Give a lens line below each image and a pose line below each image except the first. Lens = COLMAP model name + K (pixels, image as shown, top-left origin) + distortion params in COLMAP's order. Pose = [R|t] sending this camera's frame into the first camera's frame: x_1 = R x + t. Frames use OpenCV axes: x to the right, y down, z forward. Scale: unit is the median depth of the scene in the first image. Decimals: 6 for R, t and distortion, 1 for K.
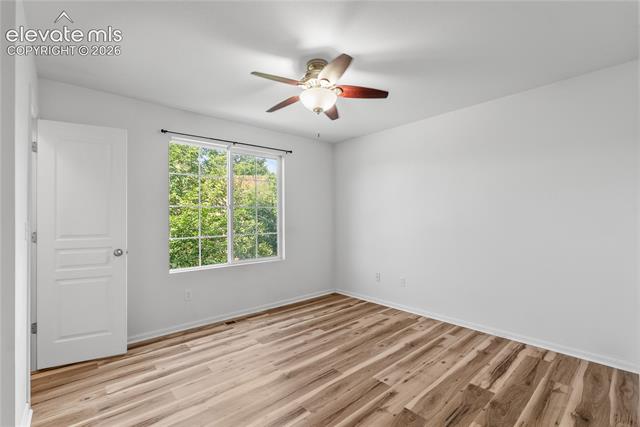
lens RADIAL K [[283.1, 0, 318.1], [0, 283.1, 219.0], [0, 0, 1]] dist [-0.005070, 0.001083]
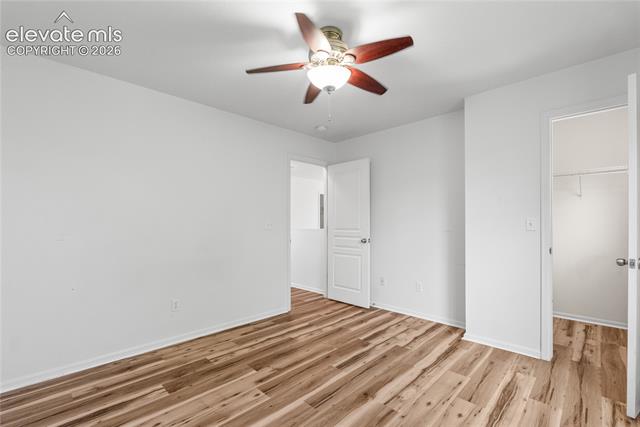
lens RADIAL K [[283.1, 0, 319.1], [0, 283.1, 217.4], [0, 0, 1]] dist [-0.005070, 0.001083]
pose [[-0.997227, 0.010002, -0.073741, 0.105743], [0.011495, 0.999737, -0.019848, 0.018843], [0.073523, -0.020641, -0.997080, 1.969700]]
